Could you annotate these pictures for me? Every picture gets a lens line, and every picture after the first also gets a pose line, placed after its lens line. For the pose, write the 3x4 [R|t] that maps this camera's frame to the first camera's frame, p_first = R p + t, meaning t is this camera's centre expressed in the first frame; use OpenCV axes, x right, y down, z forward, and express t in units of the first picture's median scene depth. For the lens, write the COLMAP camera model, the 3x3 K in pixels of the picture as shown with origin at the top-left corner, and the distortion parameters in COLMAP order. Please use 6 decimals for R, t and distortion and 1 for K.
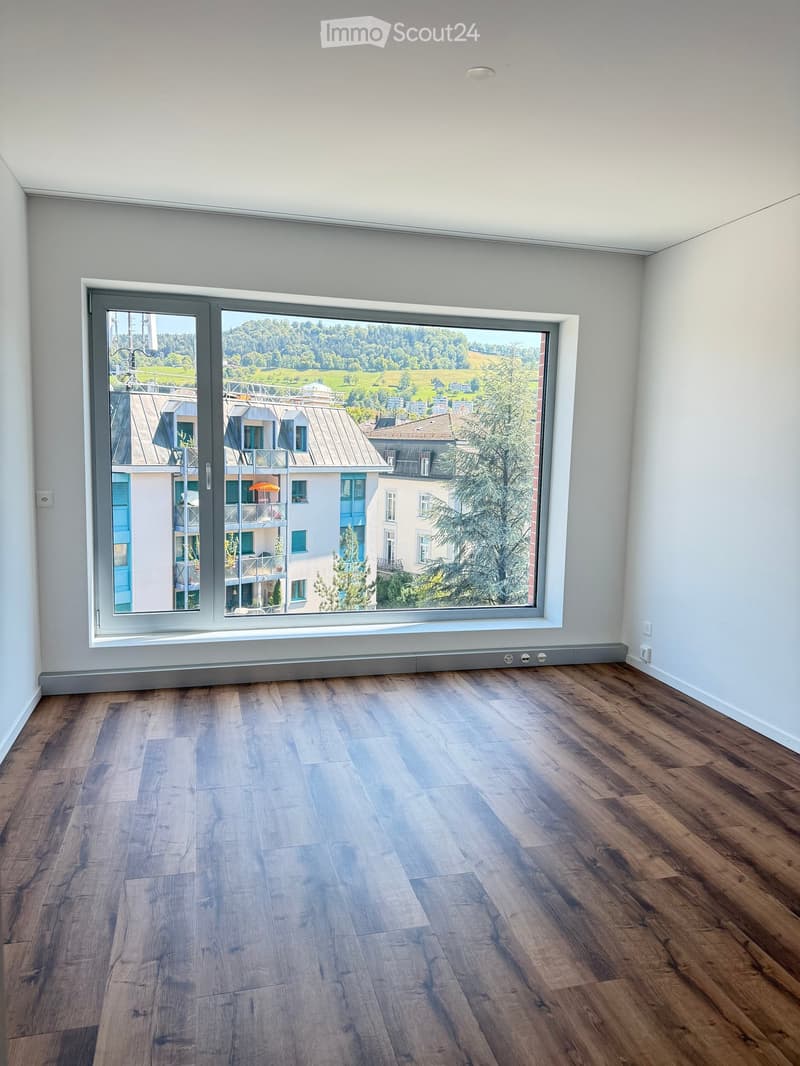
lens RADIAL K [[747.3, 0, 400.0], [0, 747.3, 533.0], [0, 0, 1]] dist [-0.003661, -0.007967]
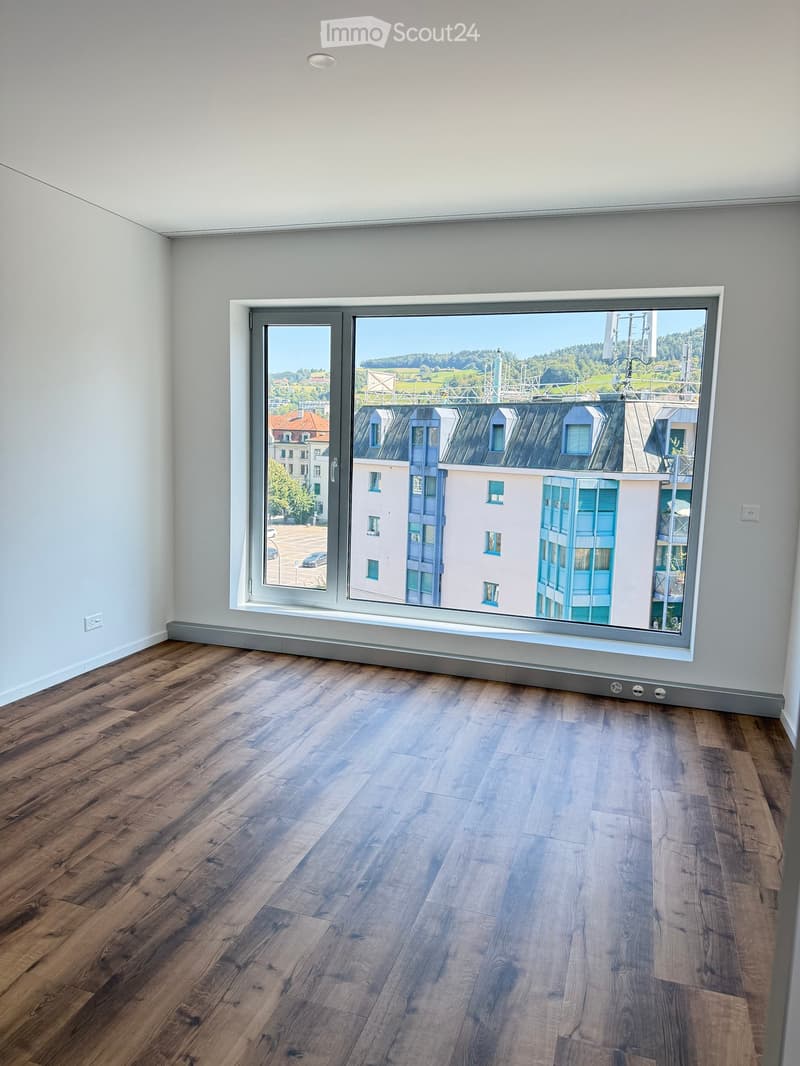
lens RADIAL K [[753.5, 0, 400.0], [0, 753.5, 533.0], [0, 0, 1]] dist [0.006178, -0.000618]
pose [[0.828222, 0.069774, -0.556039, 0.417573], [-0.076094, 0.997031, 0.011770, -0.002468], [0.555209, 0.032563, 0.831073, 0.123446]]
